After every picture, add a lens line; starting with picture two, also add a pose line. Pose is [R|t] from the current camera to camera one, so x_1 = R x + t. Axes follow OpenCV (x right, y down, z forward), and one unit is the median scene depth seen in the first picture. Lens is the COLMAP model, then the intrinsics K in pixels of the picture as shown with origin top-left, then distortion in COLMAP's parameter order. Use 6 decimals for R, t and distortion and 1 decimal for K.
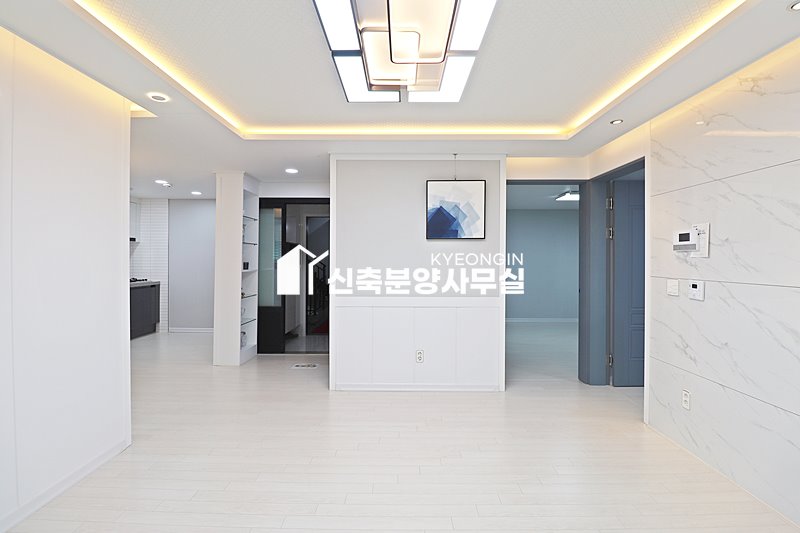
lens RADIAL K [[372.2, 0, 400.1], [0, 372.2, 259.2], [0, 0, 1]] dist [0.001712, -0.010965]
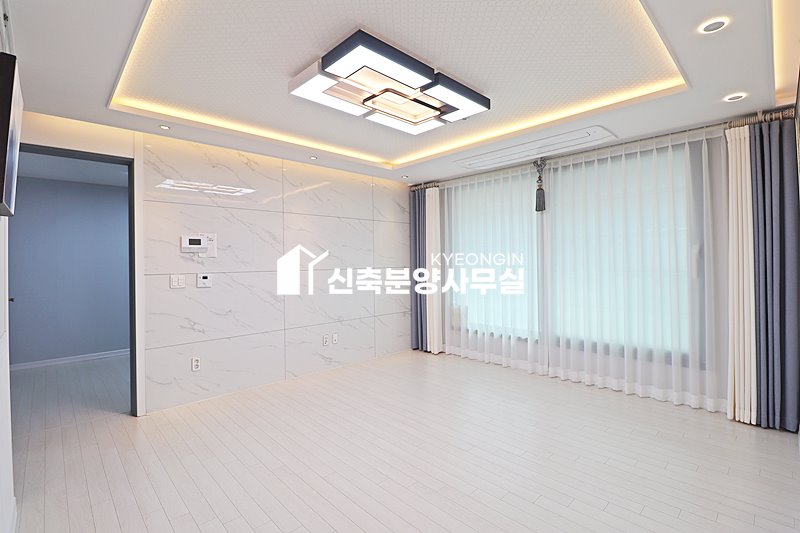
lens RADIAL K [[372.2, 0, 401.4], [0, 372.2, 263.2], [0, 0, 1]] dist [0.001712, -0.010965]
pose [[-0.699125, -0.000444, 0.715000, -0.488545], [0.010716, 0.999881, 0.011099, 0.007303], [-0.714920, 0.015421, -0.699037, 0.979447]]
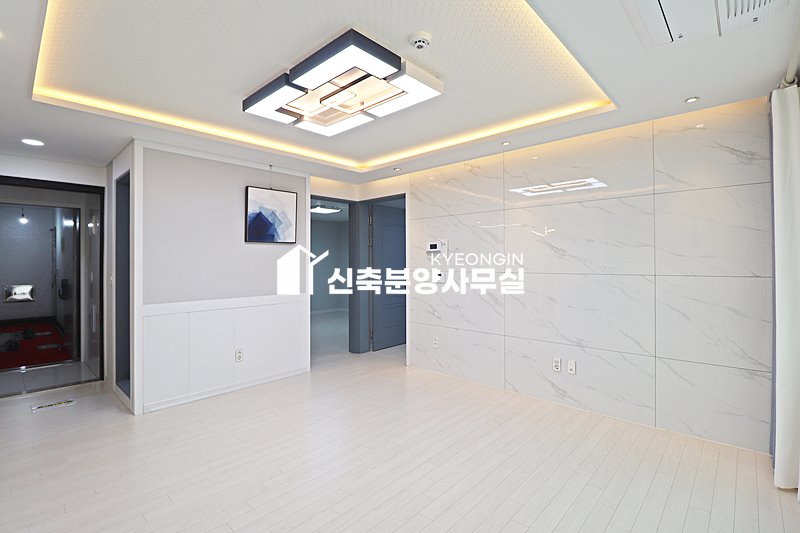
lens RADIAL K [[372.2, 0, 399.8], [0, 372.2, 261.7], [0, 0, 1]] dist [0.001712, -0.010965]
pose [[0.677548, -0.007736, 0.735438, -0.409079], [0.008995, 0.999957, 0.002232, 0.003290], [-0.735424, 0.005103, 0.677589, -0.025295]]
